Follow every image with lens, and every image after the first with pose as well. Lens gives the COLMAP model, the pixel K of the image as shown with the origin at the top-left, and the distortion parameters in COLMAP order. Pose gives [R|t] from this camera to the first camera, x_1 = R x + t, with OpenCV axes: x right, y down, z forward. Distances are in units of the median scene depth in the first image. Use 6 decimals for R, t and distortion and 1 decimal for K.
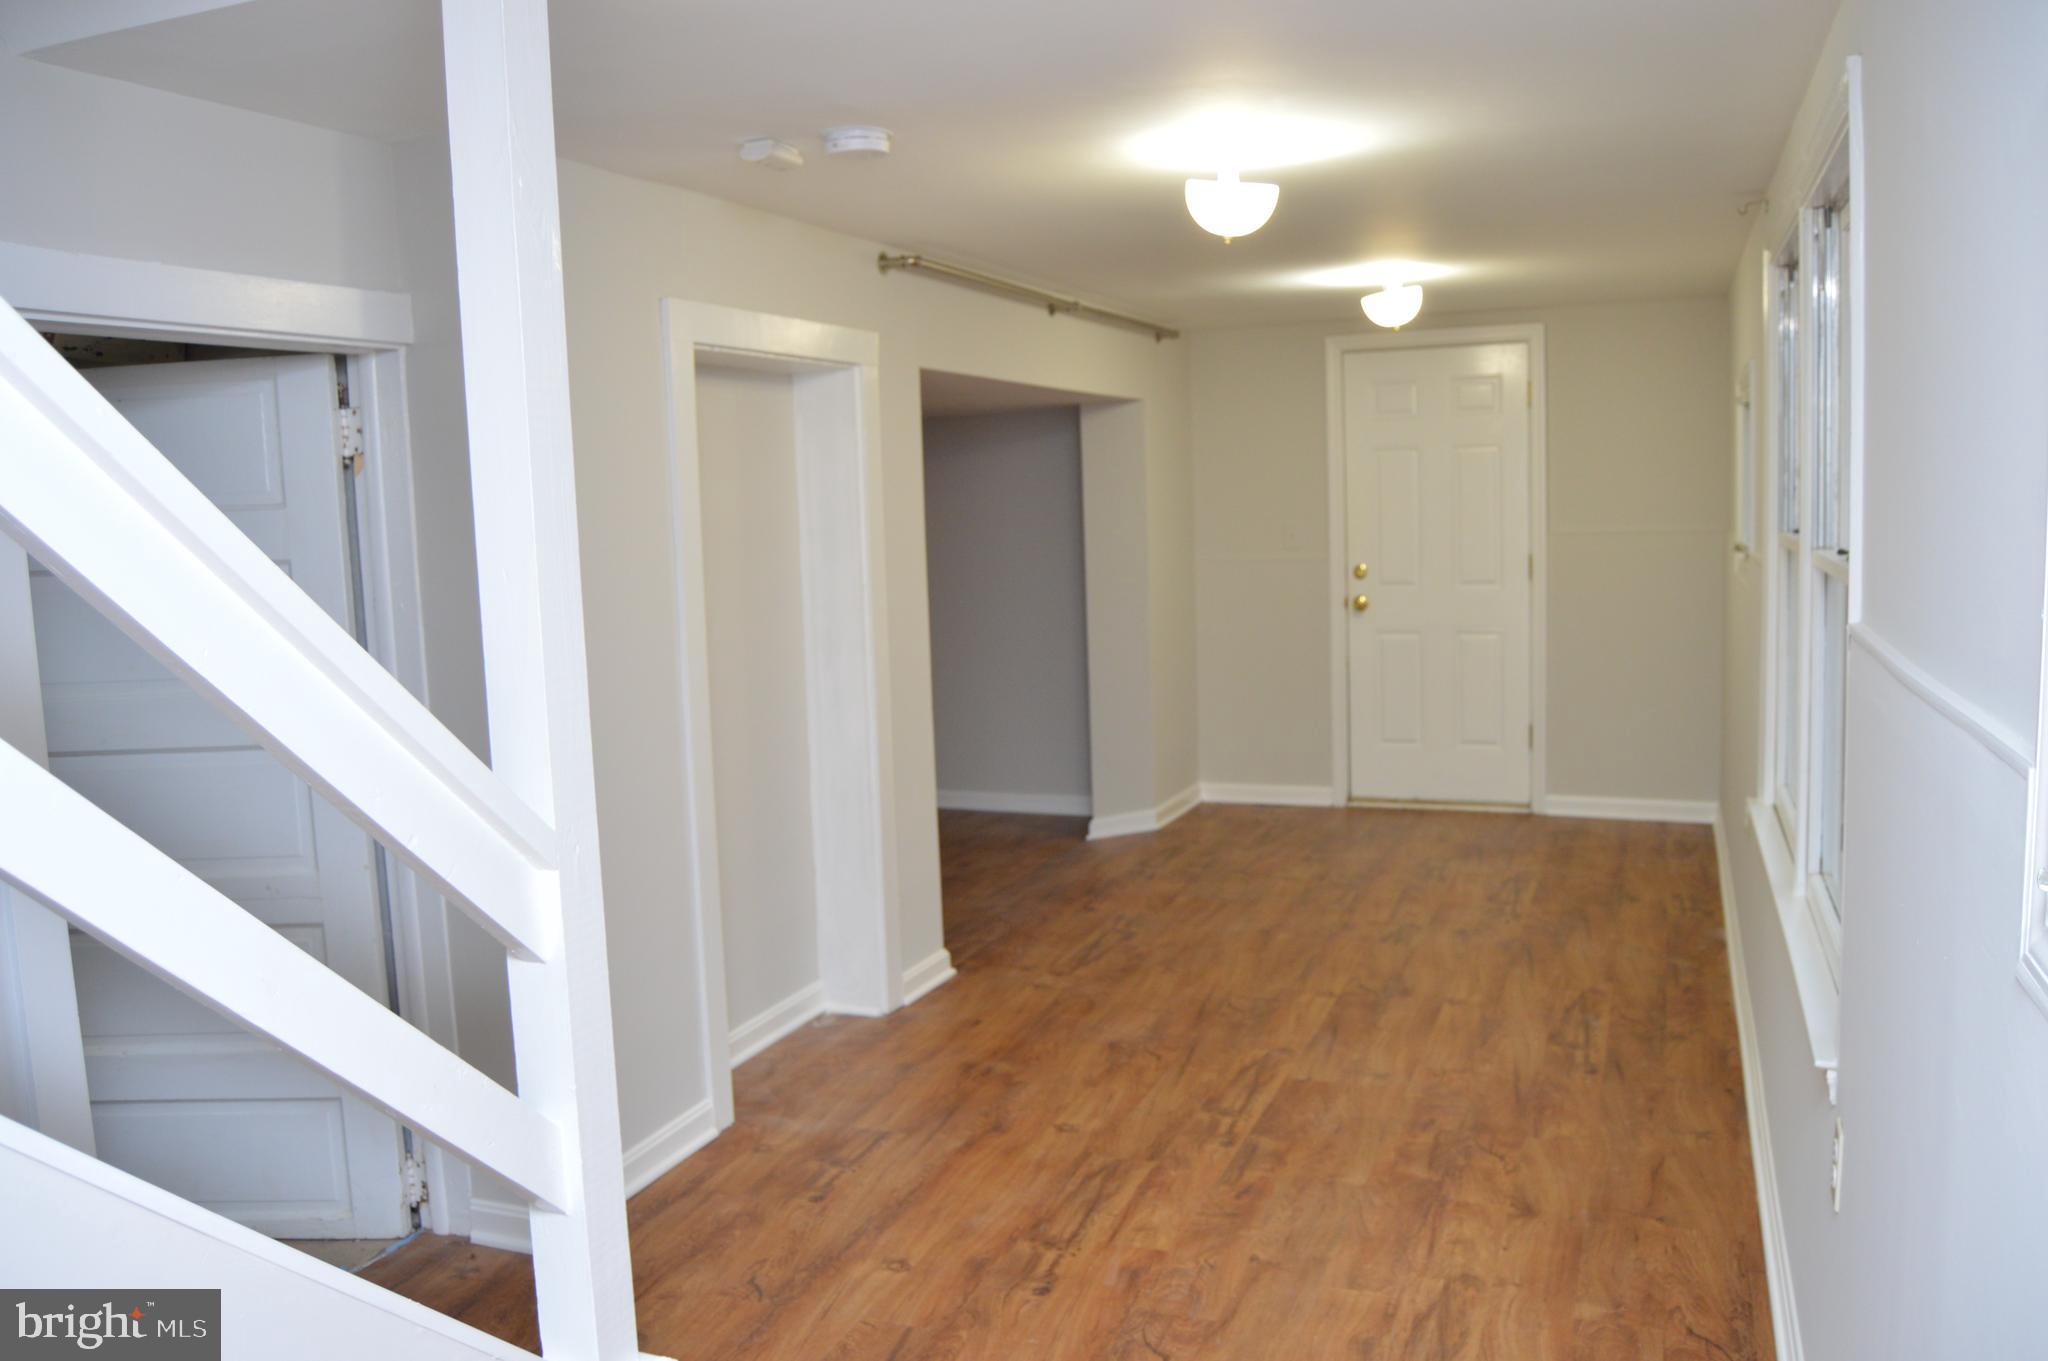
lens RADIAL K [[1607.2, 0, 1024.0], [0, 1607.2, 680.5], [0, 0, 1]] dist [-0.073550, 0.010911]
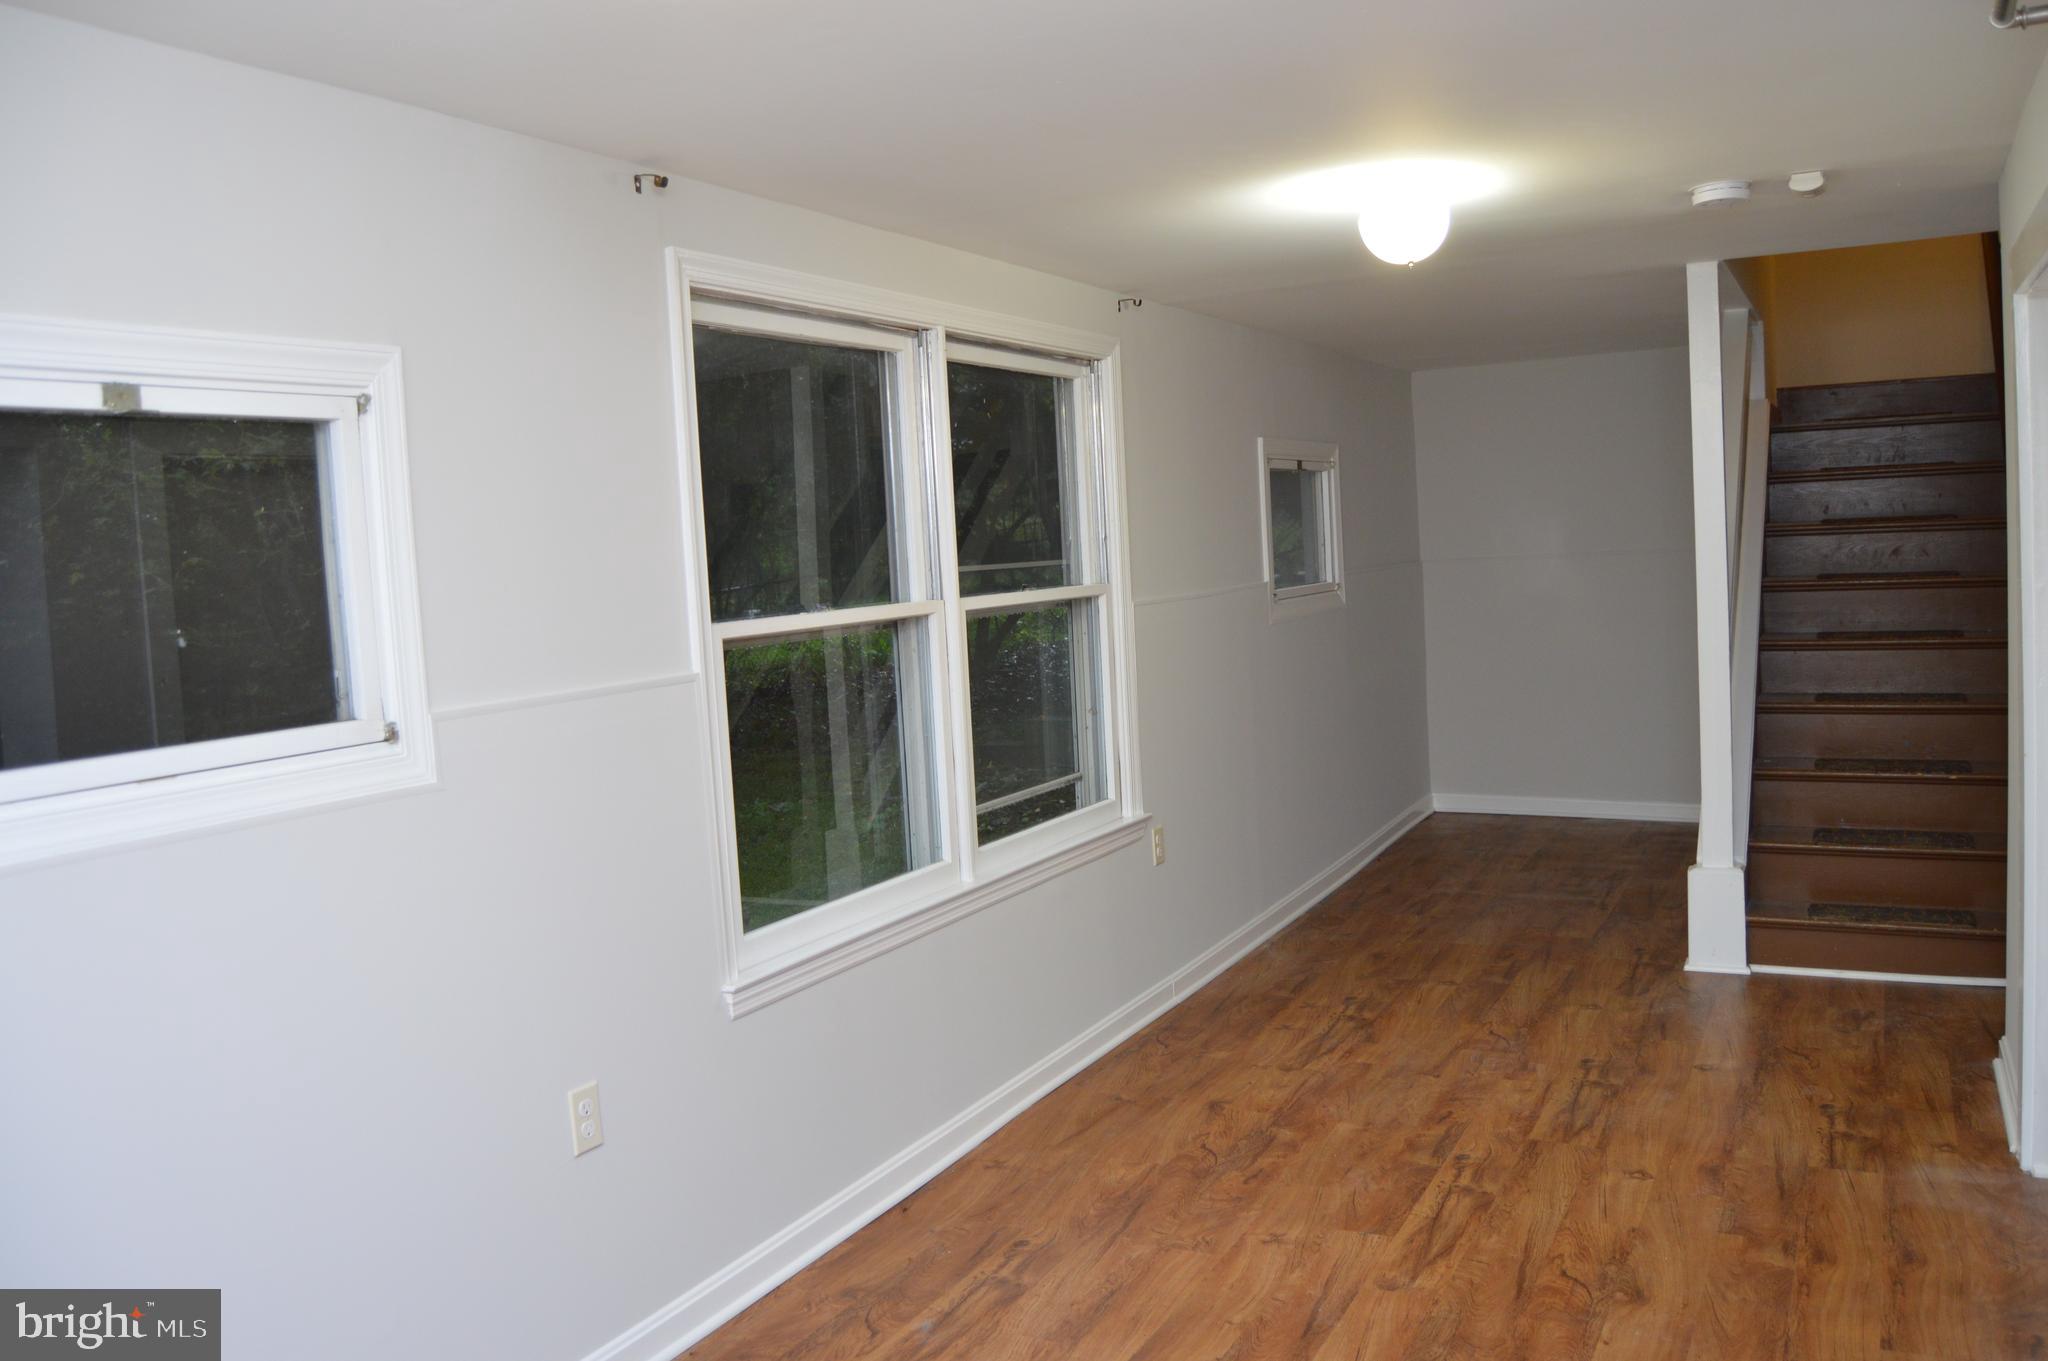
lens RADIAL K [[1671.9, 0, 1033.3], [0, 1671.9, 573.1], [0, 0, 1]] dist [-0.069035, 0.009108]
pose [[-0.990937, 0.083683, 0.105078, 0.241244], [0.097137, 0.986713, 0.130240, -0.223005], [-0.092783, 0.139266, -0.985899, 1.890387]]
